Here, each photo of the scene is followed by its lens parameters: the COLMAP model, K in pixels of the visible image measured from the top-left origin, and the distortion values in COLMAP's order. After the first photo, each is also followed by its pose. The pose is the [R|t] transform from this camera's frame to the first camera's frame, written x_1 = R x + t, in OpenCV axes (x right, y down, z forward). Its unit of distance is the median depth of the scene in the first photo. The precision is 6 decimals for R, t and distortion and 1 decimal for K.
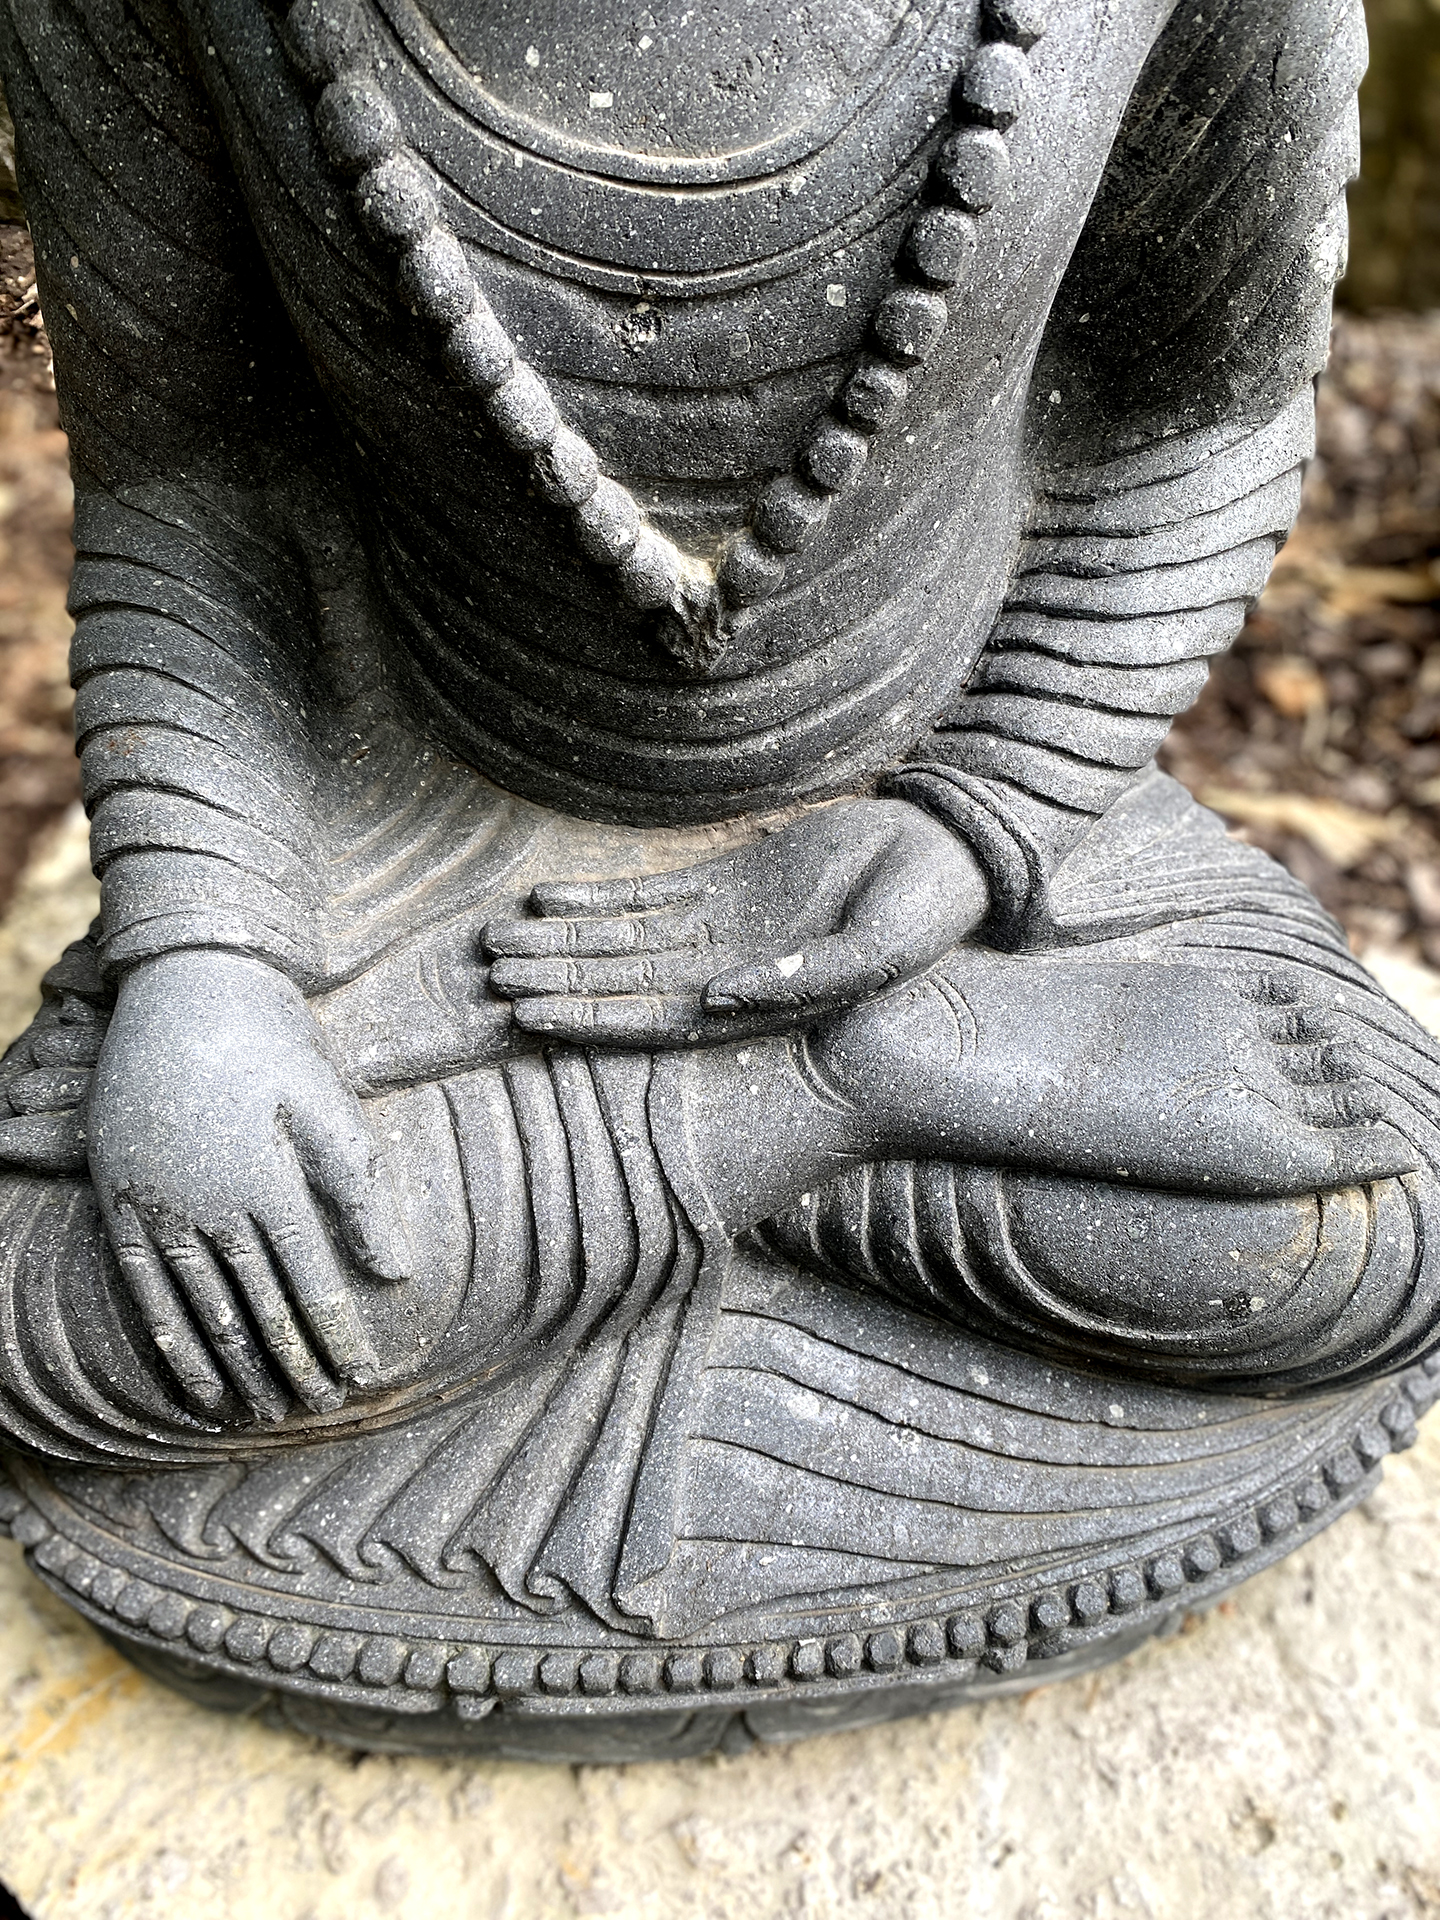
lens RADIAL K [[1475.7, 0, 723.6], [0, 1475.7, 957.0], [0, 0, 1]] dist [0.014286, -0.035840]
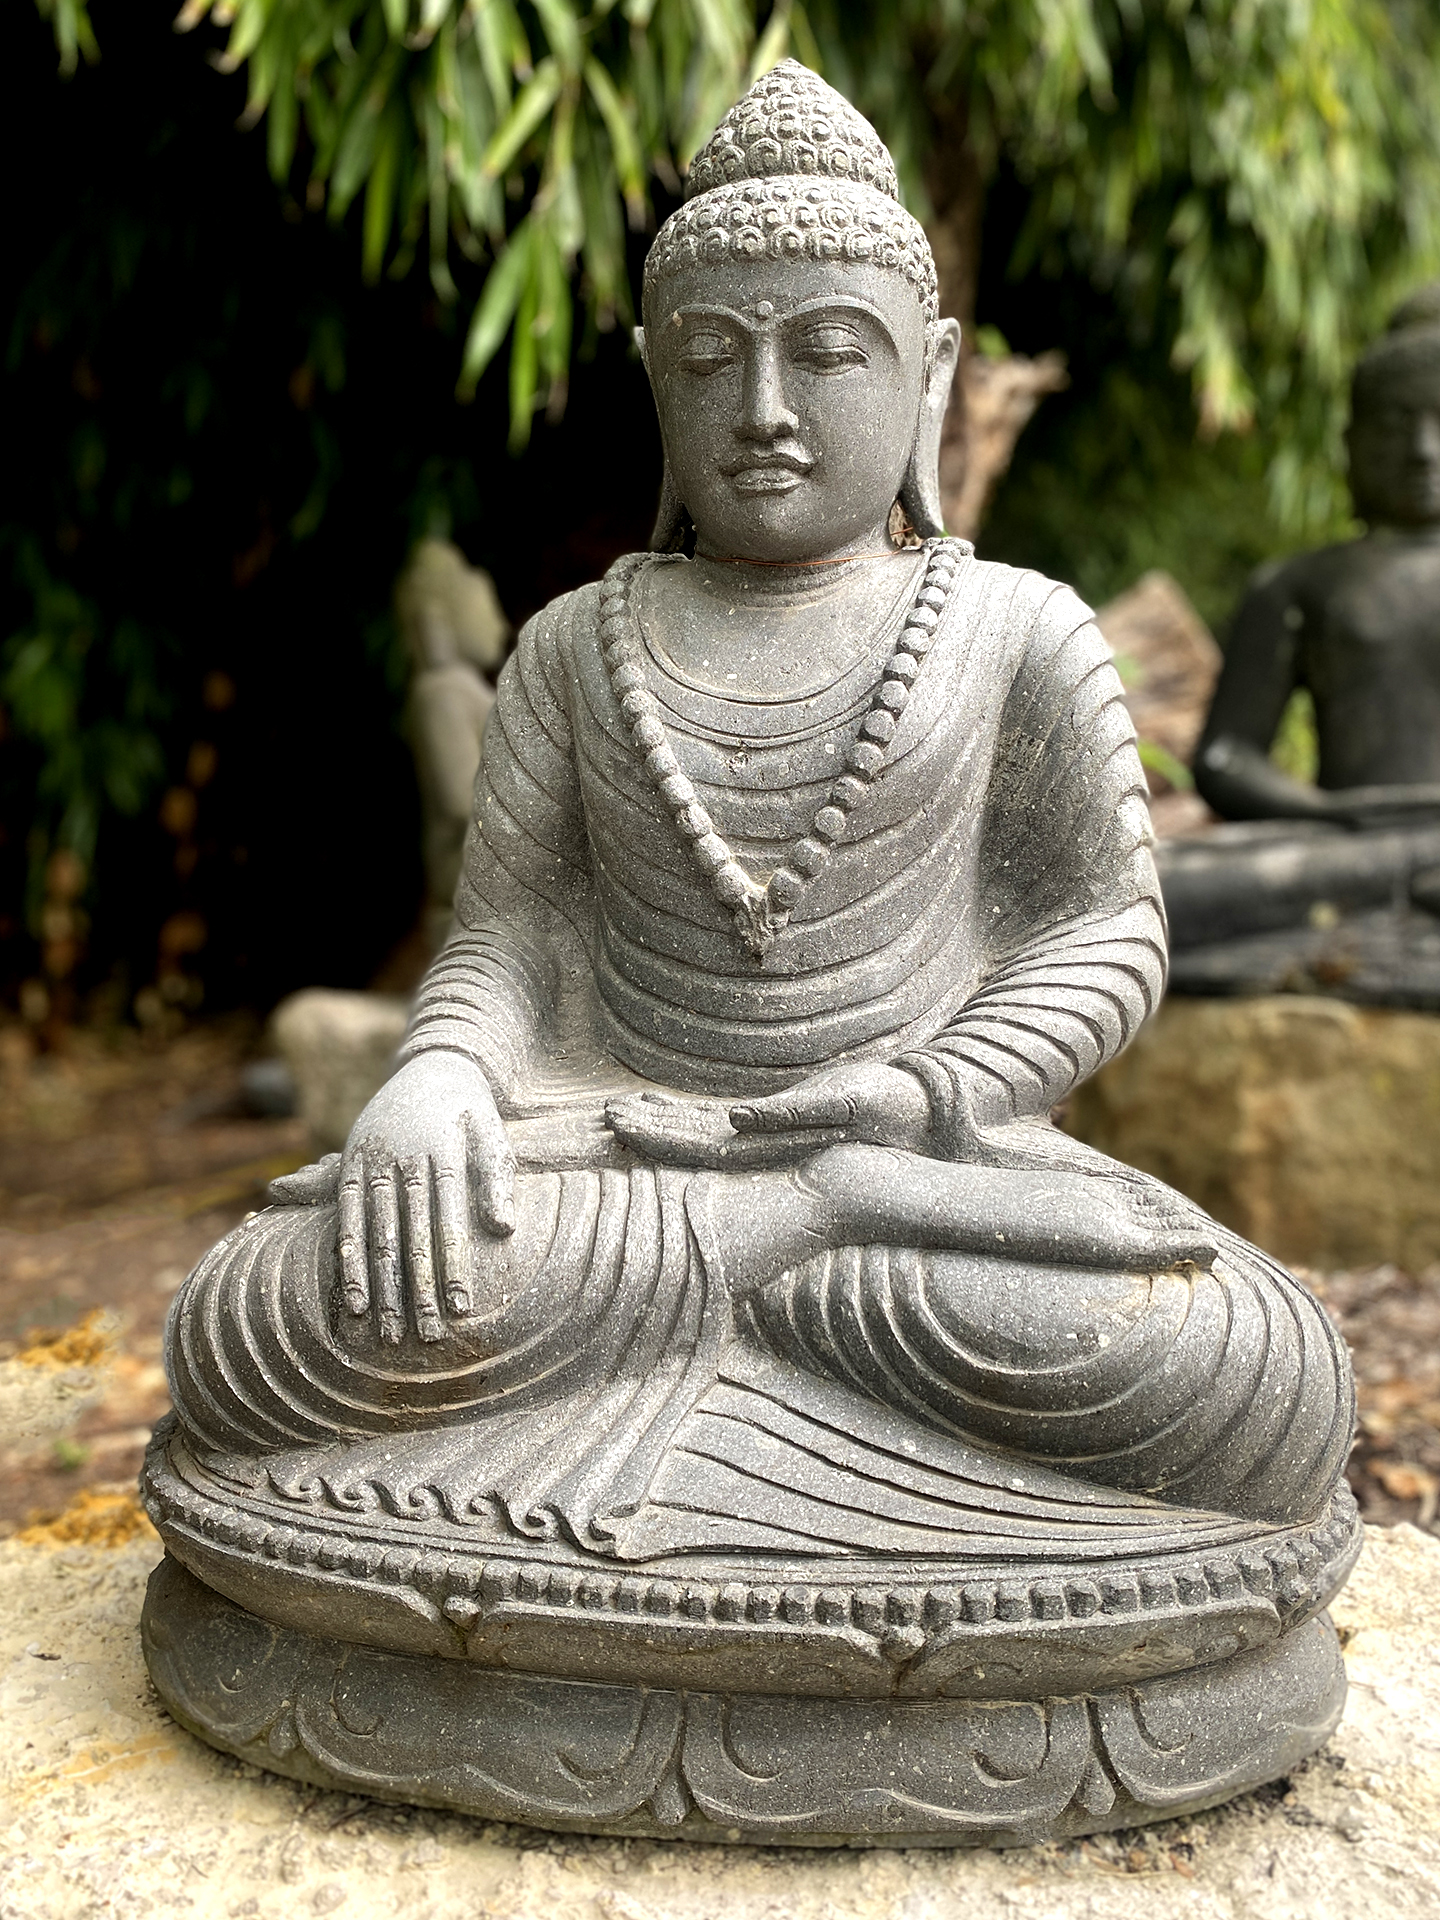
lens RADIAL K [[1601.4, 0, 720.0], [0, 1601.4, 960.0], [0, 0, 1]] dist [0.069227, -0.154145]
pose [[0.976020, 0.026829, -0.216019, 0.328590], [-0.175274, 0.685346, -0.706810, 1.090059], [0.129085, 0.727723, 0.673614, -0.273732]]
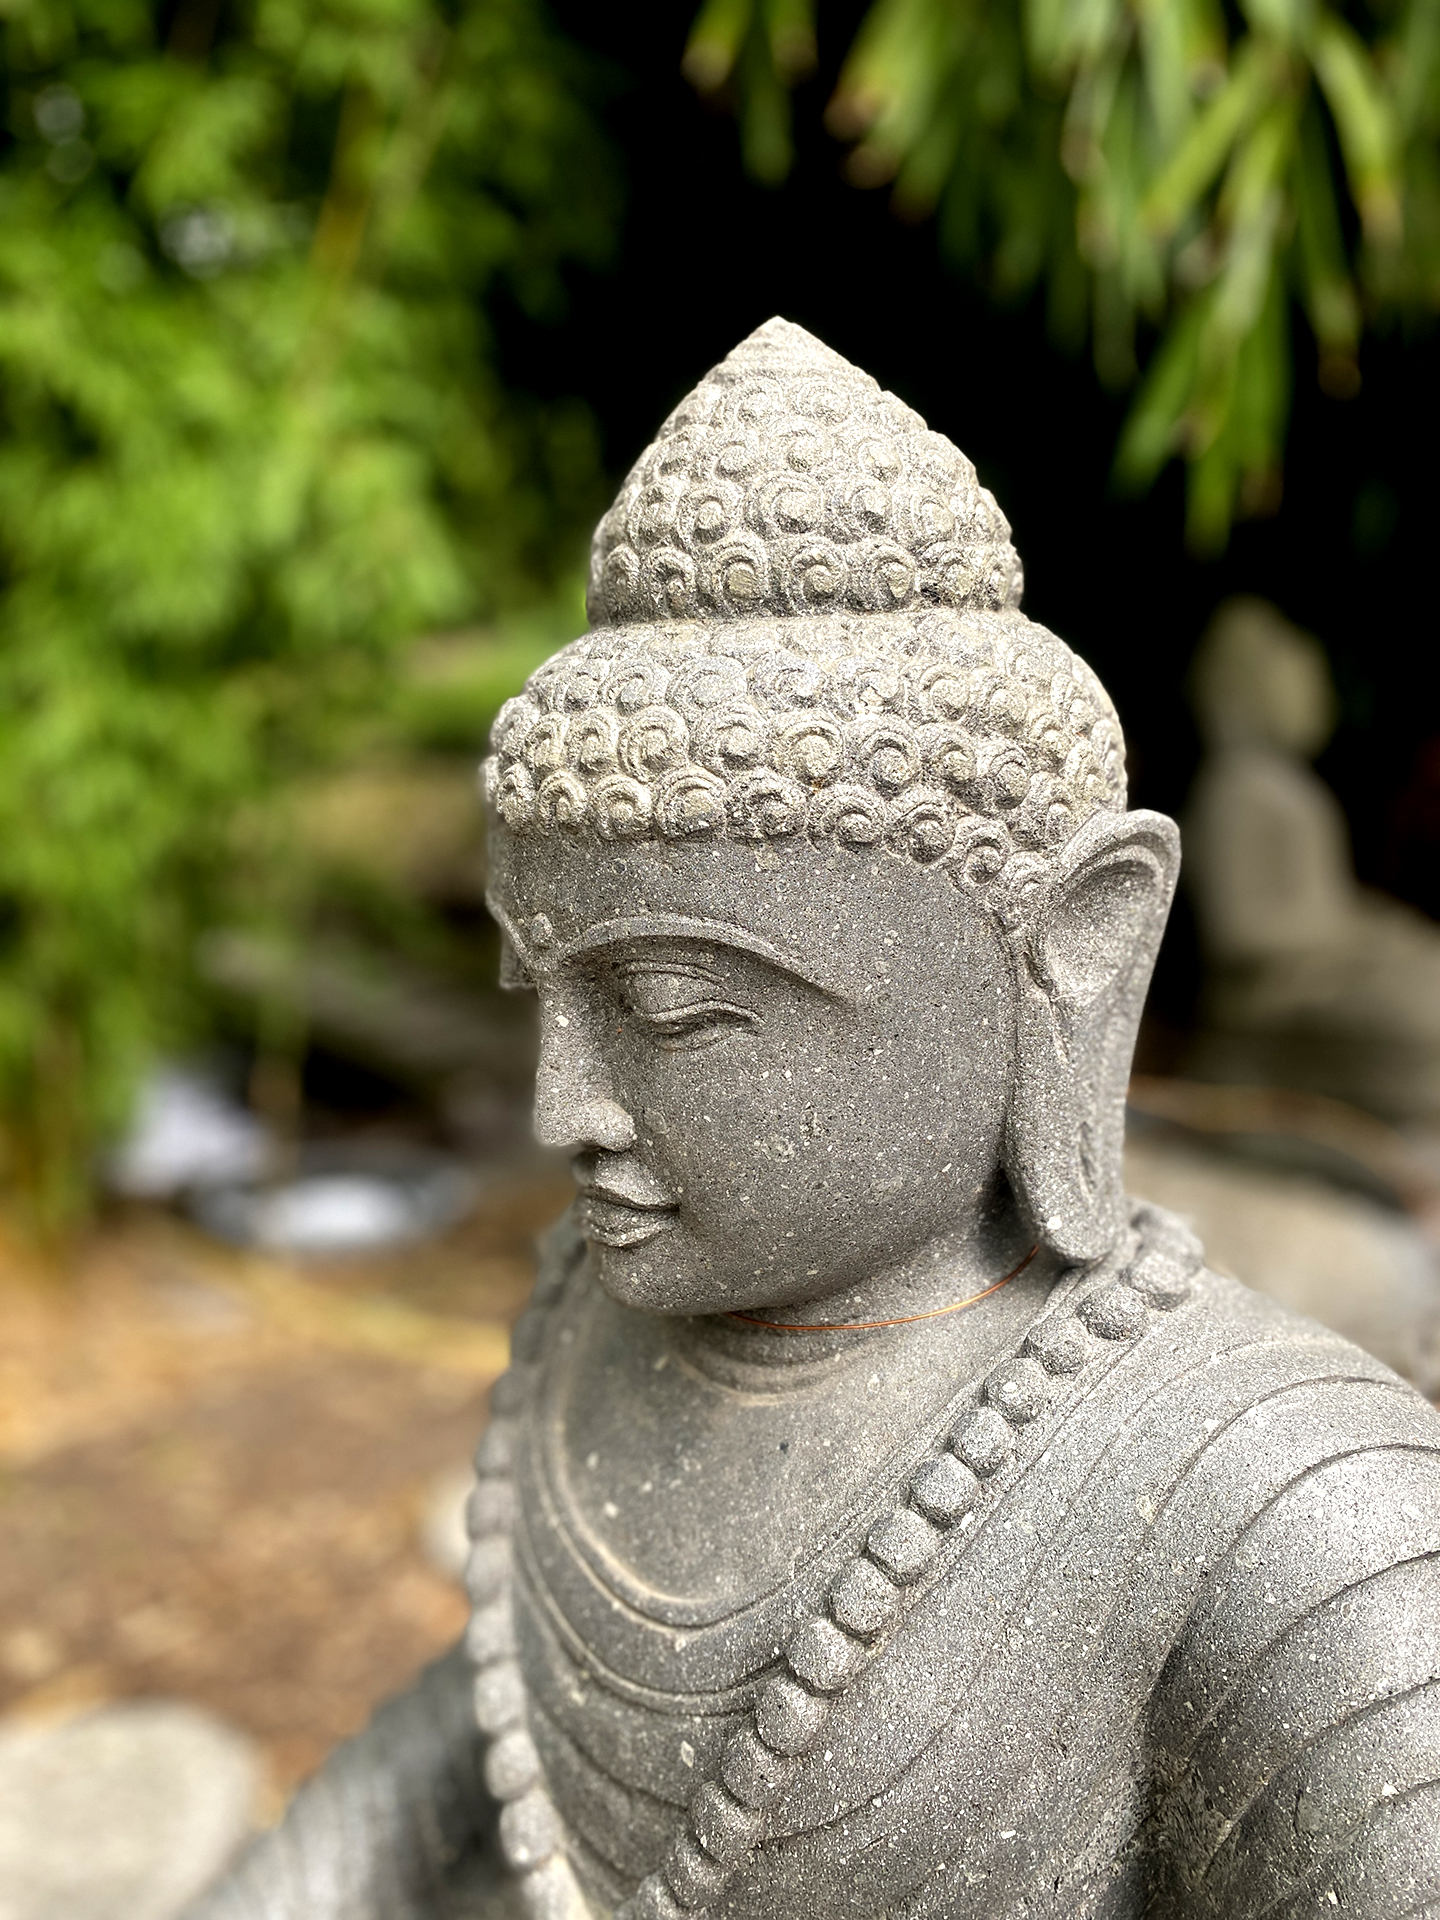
lens RADIAL K [[1500.2, 0, 722.0], [0, 1500.2, 967.1], [0, 0, 1]] dist [0.026888, -0.003467]
pose [[0.621751, 0.135571, -0.771392, 0.658645], [-0.612062, 0.698624, -0.370547, -0.348674], [0.488678, 0.702528, 0.517348, 0.032642]]
